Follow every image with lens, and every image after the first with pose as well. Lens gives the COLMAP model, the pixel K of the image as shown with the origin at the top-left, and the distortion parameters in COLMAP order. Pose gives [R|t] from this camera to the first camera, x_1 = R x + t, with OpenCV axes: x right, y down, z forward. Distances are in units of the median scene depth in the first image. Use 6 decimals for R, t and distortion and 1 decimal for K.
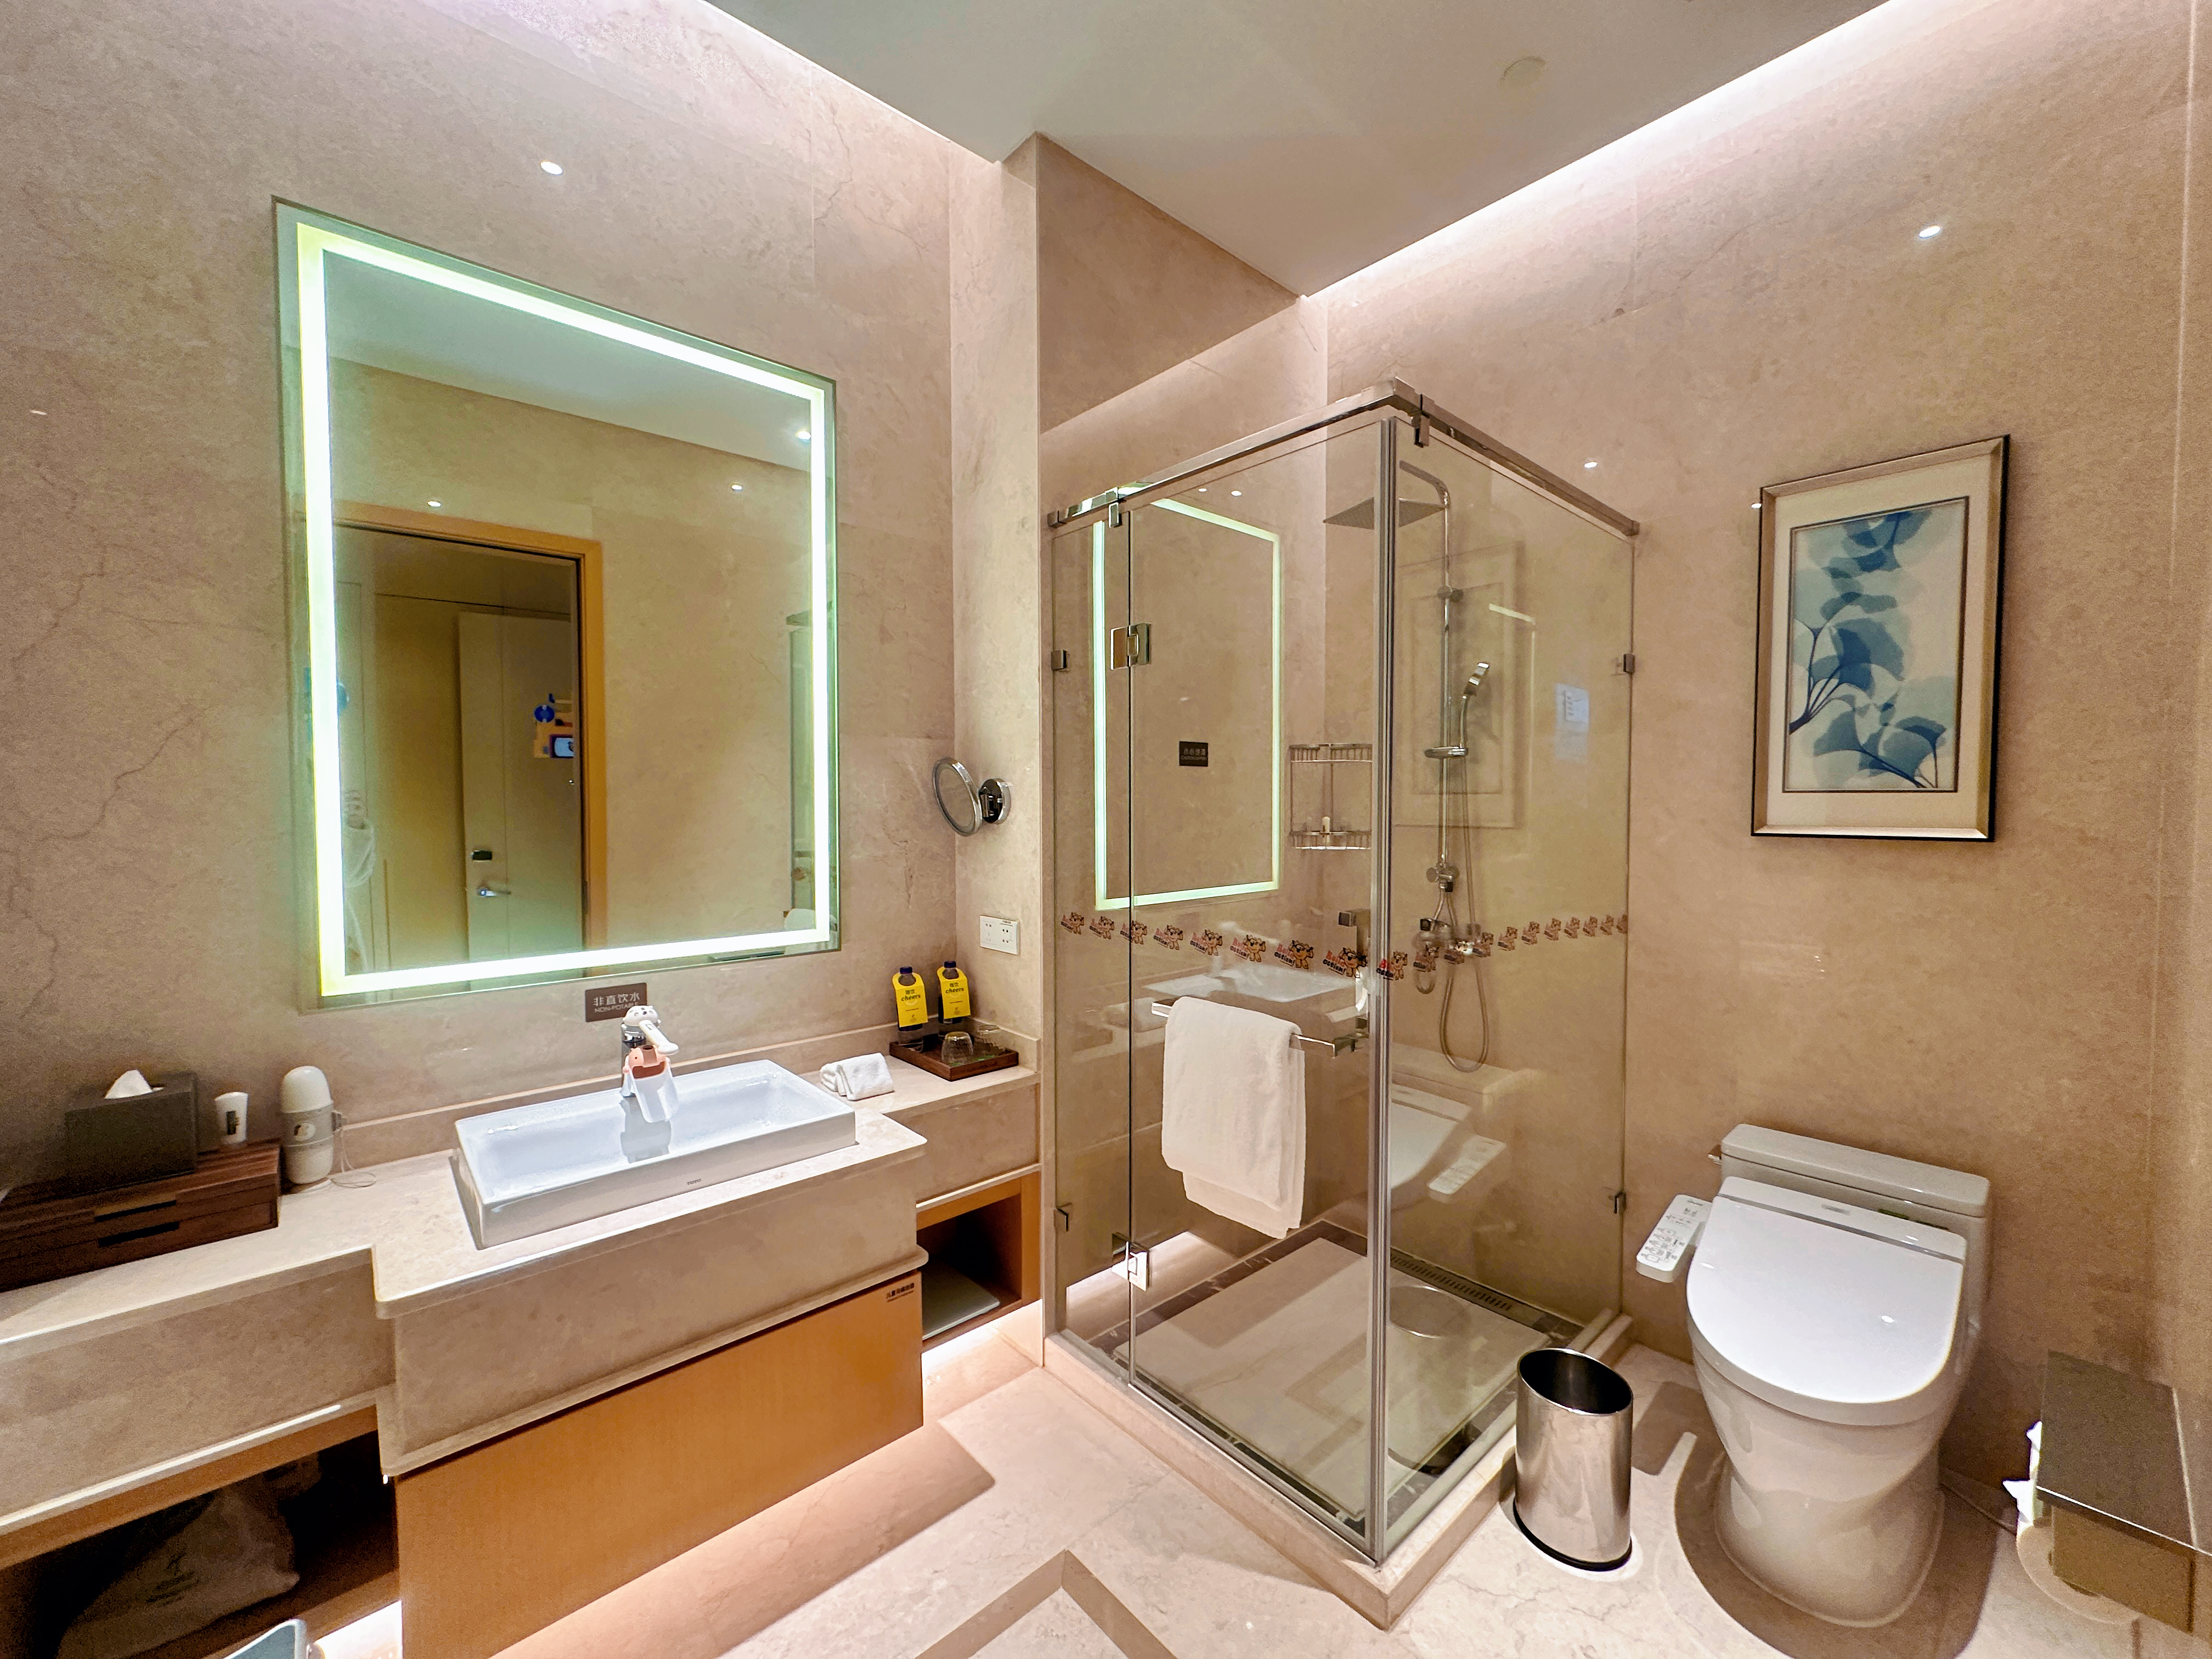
lens RADIAL K [[884.6, 0, 1106.0], [0, 884.6, 829.5], [0, 0, 1]] dist [0.001883, -0.000124]
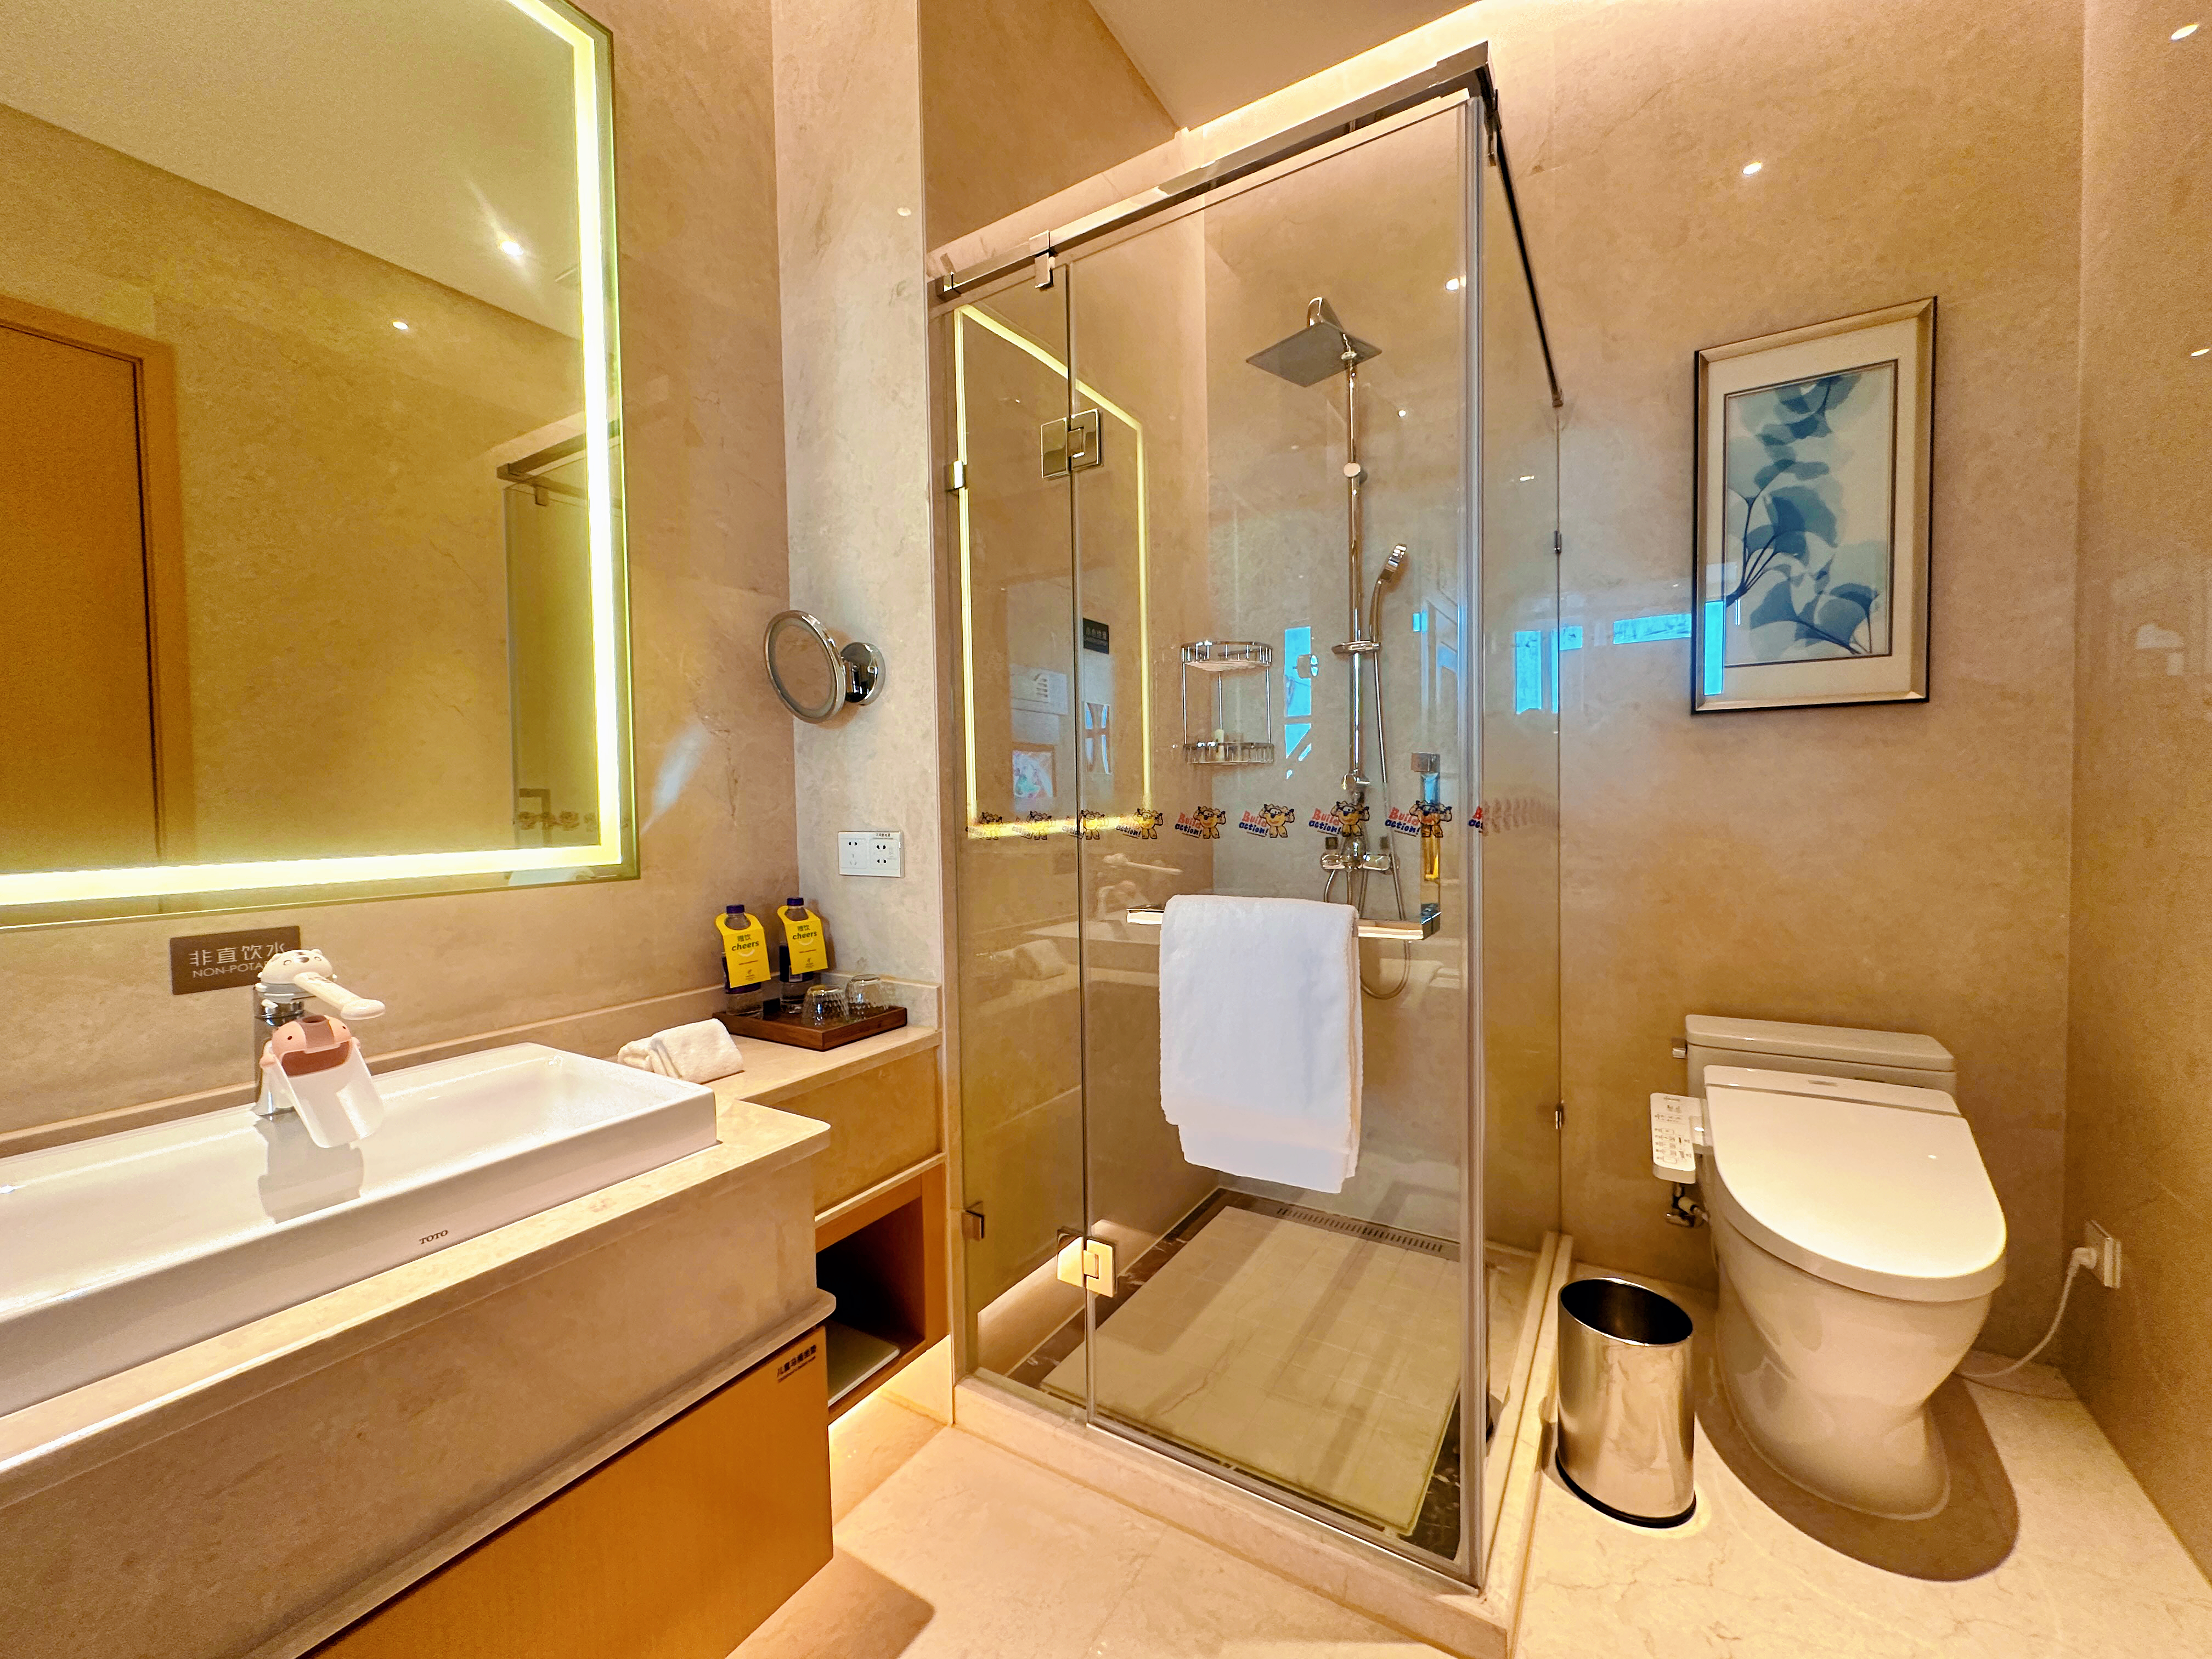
lens RADIAL K [[884.6, 0, 1106.0], [0, 884.6, 829.5], [0, 0, 1]] dist [0.001883, -0.000124]
pose [[0.957242, -0.024482, 0.288251, -0.170871], [0.025825, 0.999666, -0.000855, 0.122478], [-0.288134, 0.008263, 0.957555, 0.274214]]
